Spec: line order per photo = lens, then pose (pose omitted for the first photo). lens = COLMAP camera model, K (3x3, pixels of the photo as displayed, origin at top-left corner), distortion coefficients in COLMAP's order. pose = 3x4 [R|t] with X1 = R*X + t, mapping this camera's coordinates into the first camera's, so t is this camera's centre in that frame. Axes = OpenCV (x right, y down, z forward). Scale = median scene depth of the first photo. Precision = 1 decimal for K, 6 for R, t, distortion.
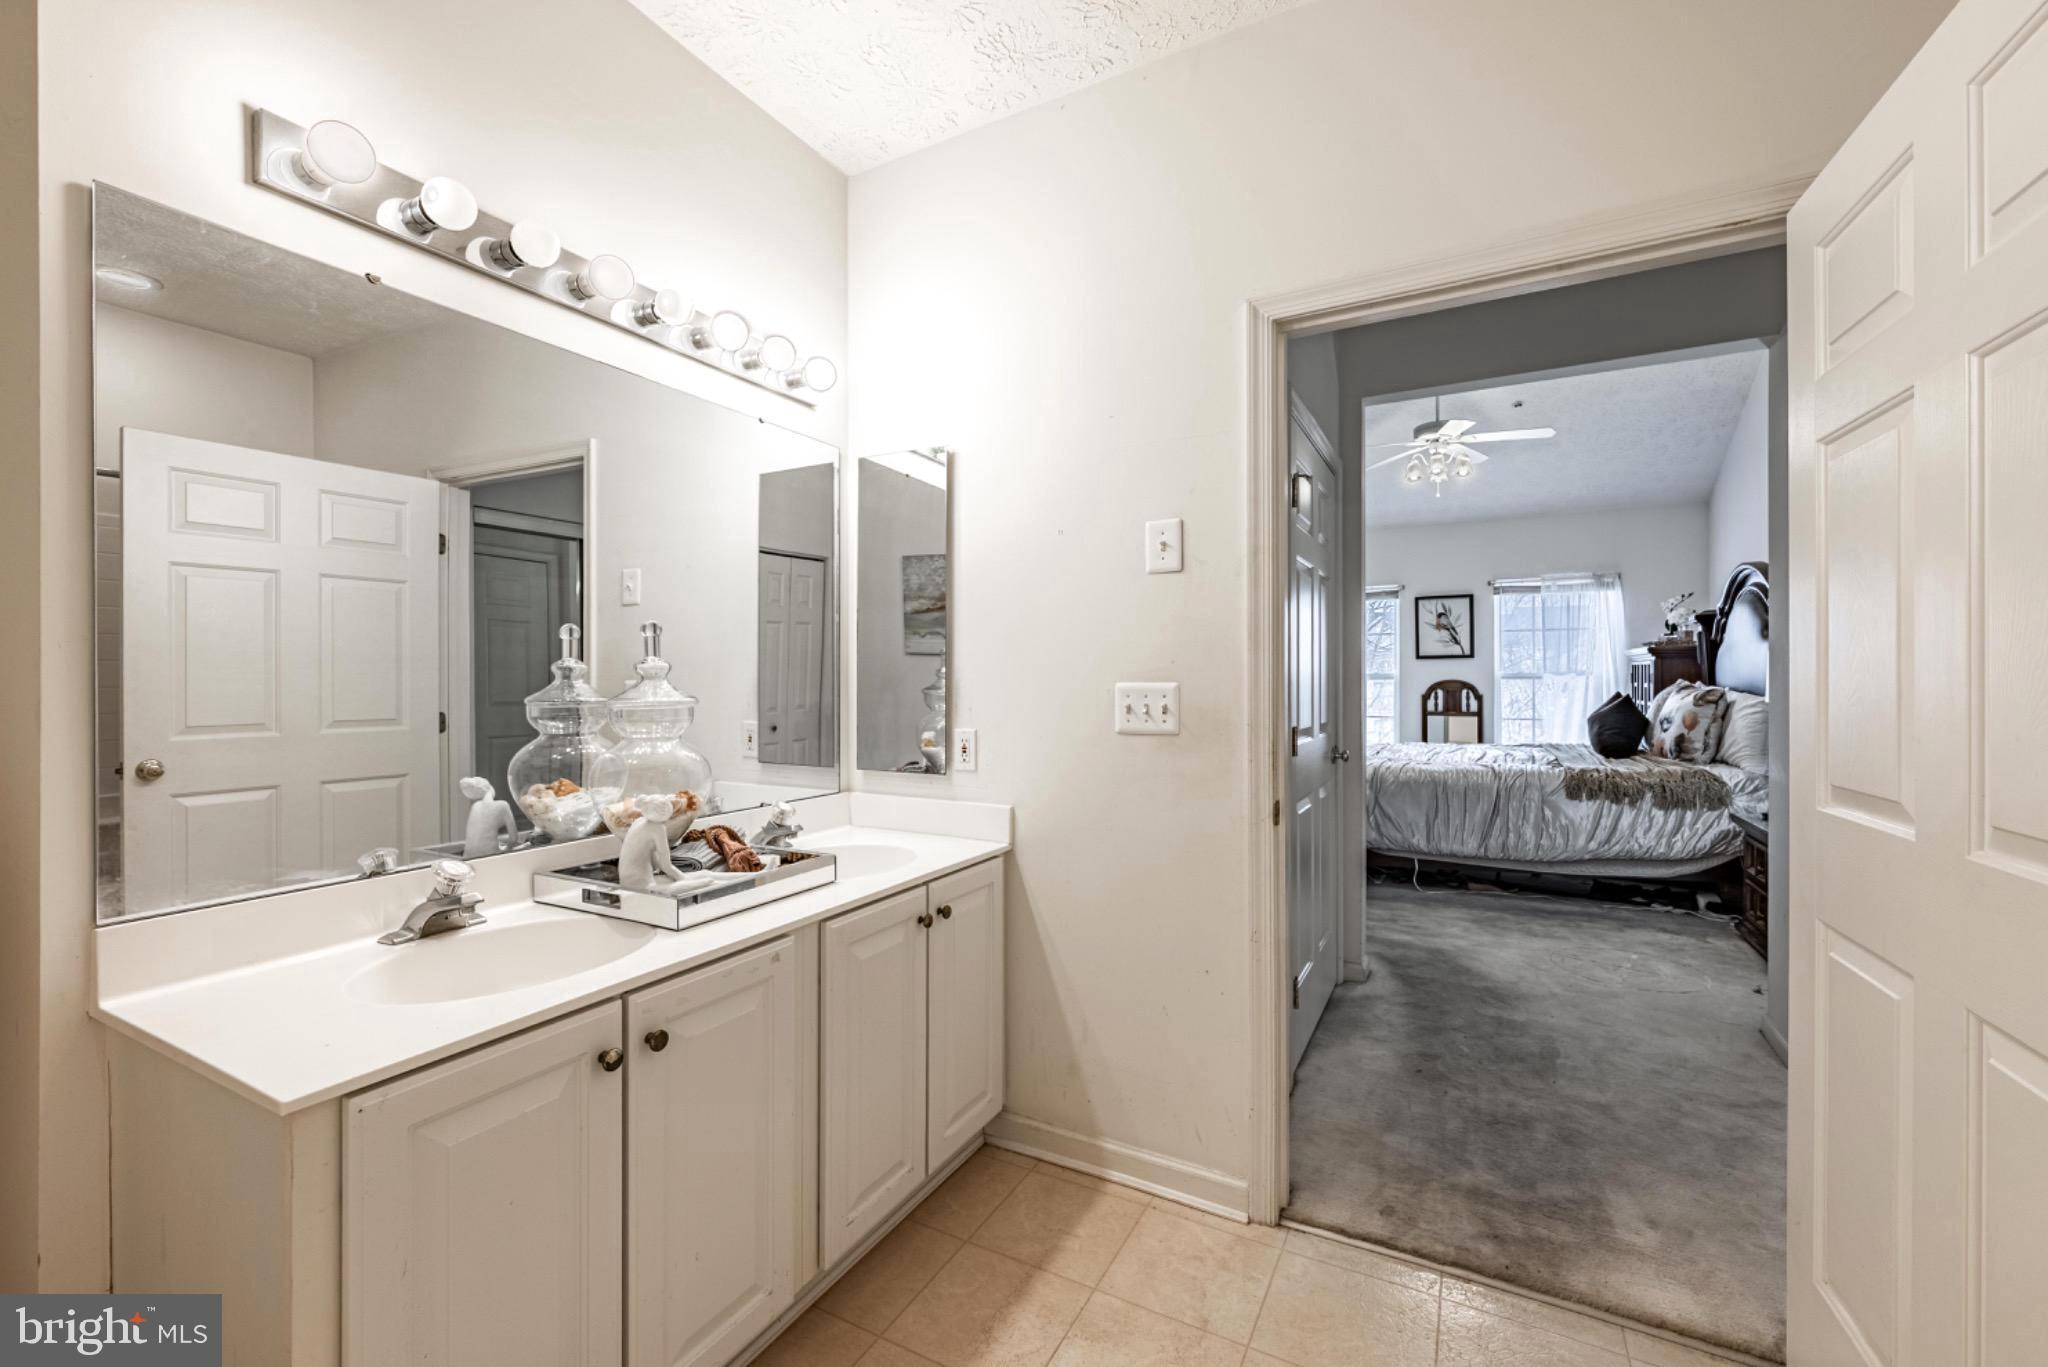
lens RADIAL K [[906.3, 0, 906.9], [0, 906.3, 678.5], [0, 0, 1]] dist [0.000985, 0.000144]
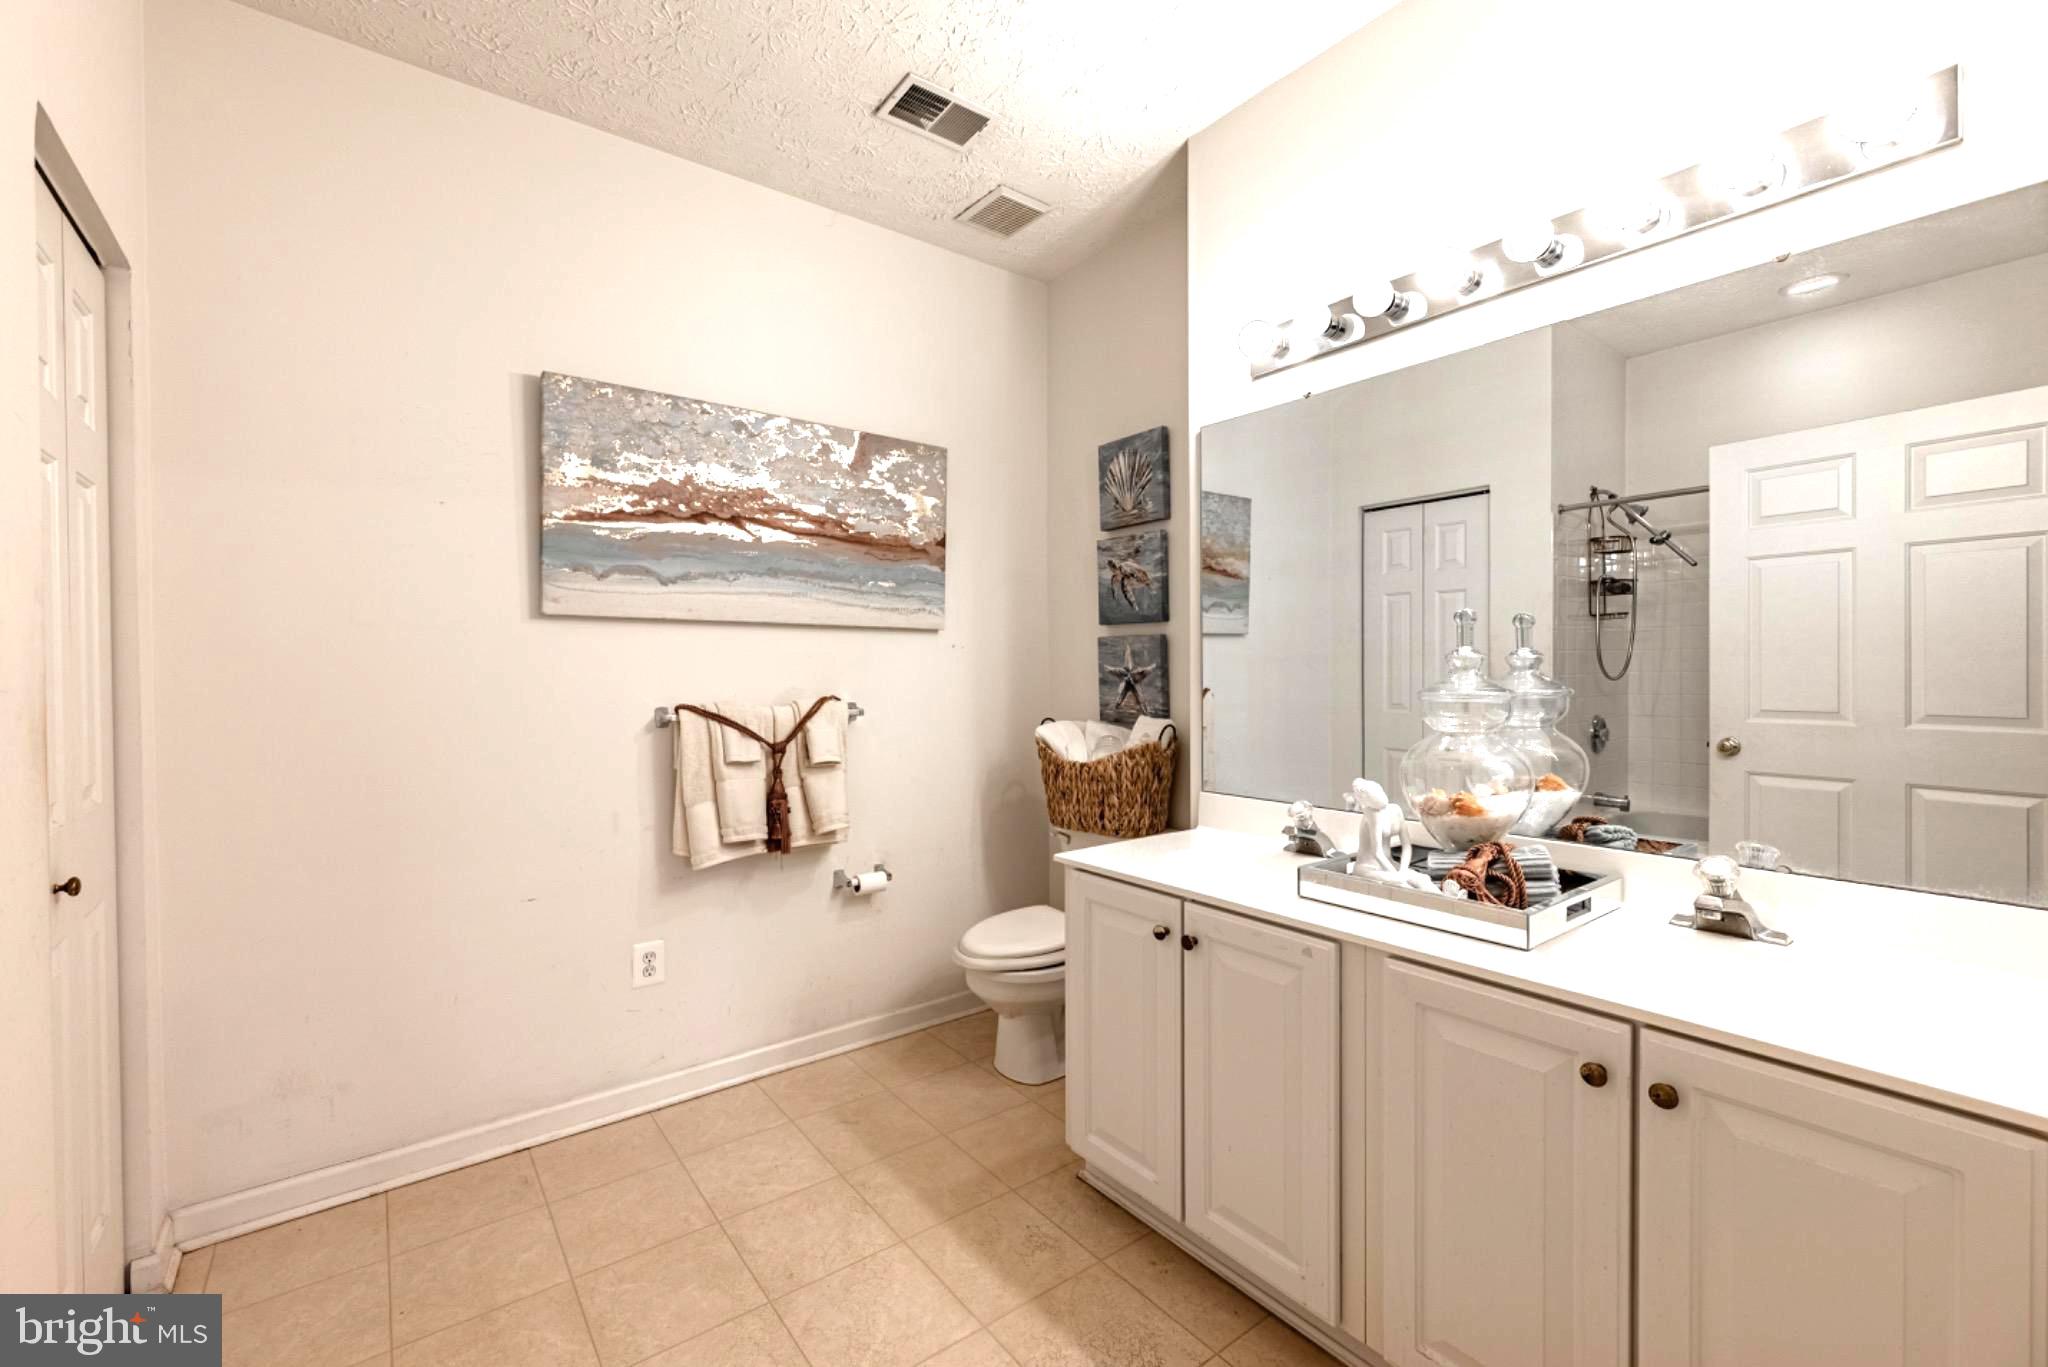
lens RADIAL K [[824.3, 0, 1024.0], [0, 824.3, 683.5], [0, 0, 1]] dist [0.002565, 0.000284]
pose [[-0.341556, 0.021634, -0.939612, 0.729464], [0.006780, 0.999766, 0.020554, -0.006794], [0.939837, 0.000650, -0.341623, 0.915807]]
